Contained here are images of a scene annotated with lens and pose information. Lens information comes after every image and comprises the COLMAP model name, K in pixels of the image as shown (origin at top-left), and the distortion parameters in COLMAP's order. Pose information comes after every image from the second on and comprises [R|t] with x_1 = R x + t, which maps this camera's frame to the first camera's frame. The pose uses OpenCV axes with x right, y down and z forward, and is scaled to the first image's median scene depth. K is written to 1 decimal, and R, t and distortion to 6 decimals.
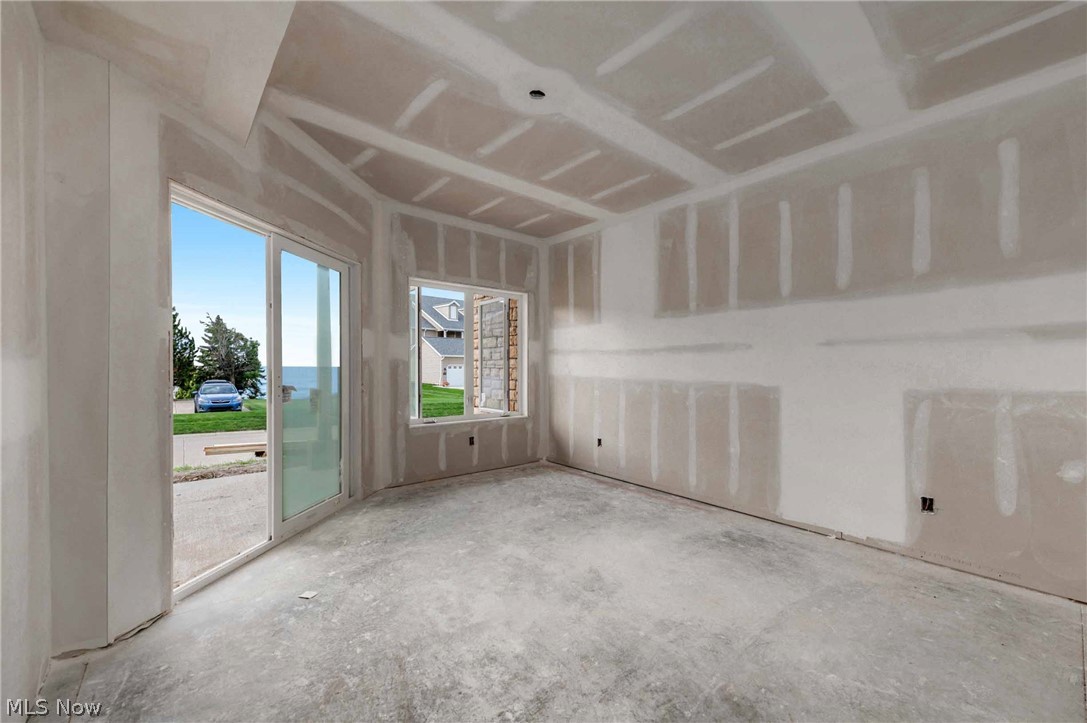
lens RADIAL K [[450.6, 0, 544.2], [0, 450.6, 375.3], [0, 0, 1]] dist [0.012403, -0.000579]
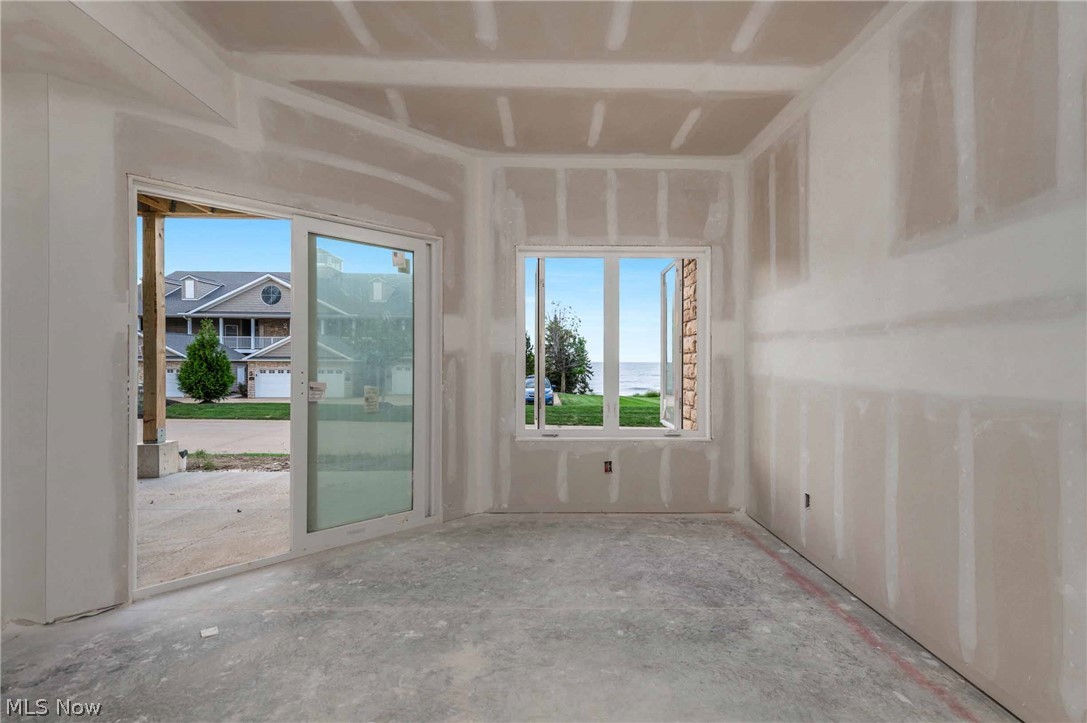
lens RADIAL K [[520.3, 0, 535.6], [0, 520.3, 363.9], [0, 0, 1]] dist [0.019151, -0.003931]
pose [[0.767683, 0.001922, -0.640827, 0.280118], [-0.012649, 0.999846, -0.012154, -0.003815], [0.640705, 0.017436, 0.767589, 0.312094]]
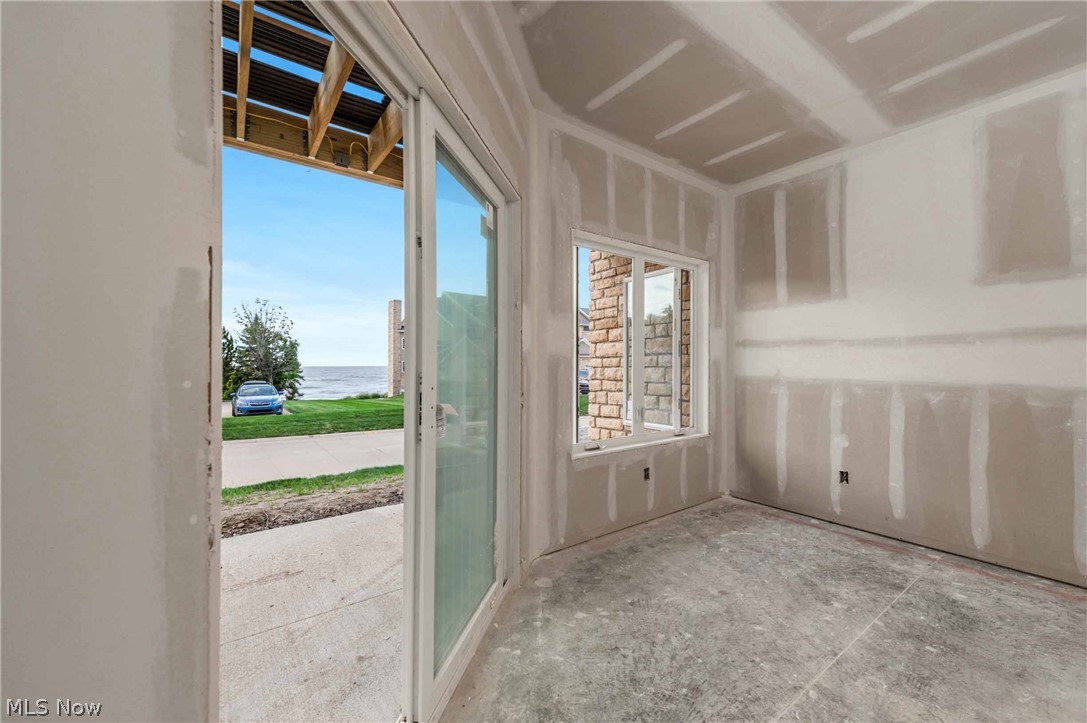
lens RADIAL K [[450.6, 0, 565.9], [0, 450.6, 361.6], [0, 0, 1]] dist [0.012403, -0.000579]
pose [[0.999824, -0.006471, -0.017592, -0.278236], [0.005997, 0.999621, -0.026876, -0.006561], [0.017759, 0.026765, 0.999484, 0.324018]]
